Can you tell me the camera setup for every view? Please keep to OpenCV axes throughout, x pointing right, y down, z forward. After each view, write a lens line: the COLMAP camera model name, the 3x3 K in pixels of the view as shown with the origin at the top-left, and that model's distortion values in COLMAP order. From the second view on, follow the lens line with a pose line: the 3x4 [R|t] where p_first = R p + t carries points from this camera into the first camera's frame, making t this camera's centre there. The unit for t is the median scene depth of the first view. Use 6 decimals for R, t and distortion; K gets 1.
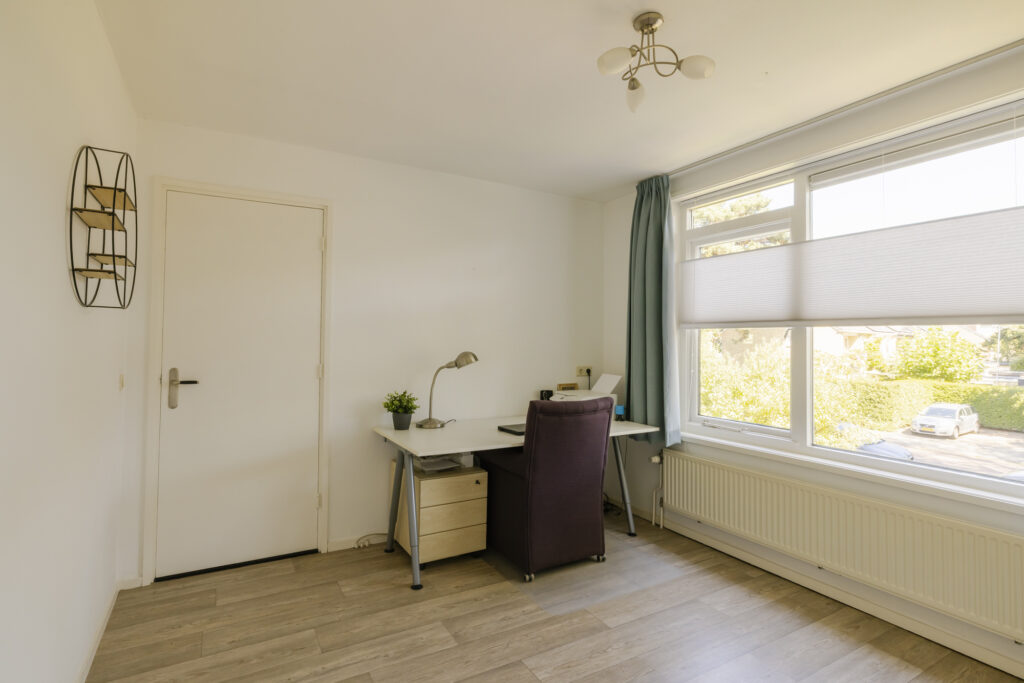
lens RADIAL K [[513.9, 0, 511.9], [0, 513.9, 322.3], [0, 0, 1]] dist [0.005254, 0.000903]
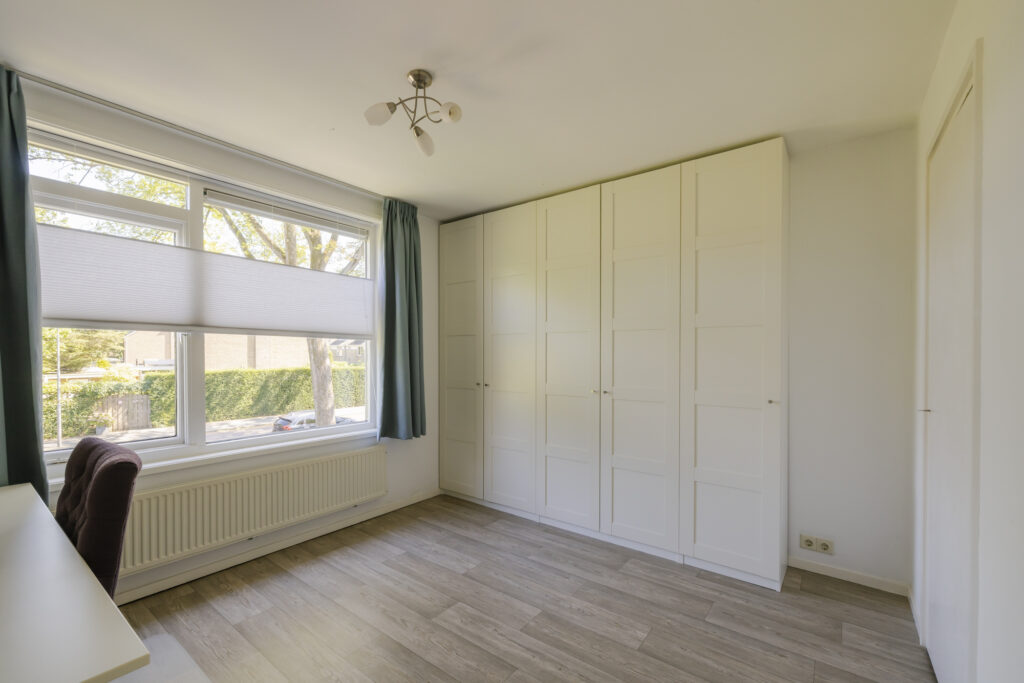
lens RADIAL K [[439.1, 0, 483.9], [0, 439.1, 358.4], [0, 0, 1]] dist [-0.001474, -0.000155]
pose [[-0.366168, -0.024767, 0.930219, -0.532171], [-0.048230, 0.998807, 0.007609, 0.029347], [-0.929298, -0.042078, -0.366925, 0.900593]]
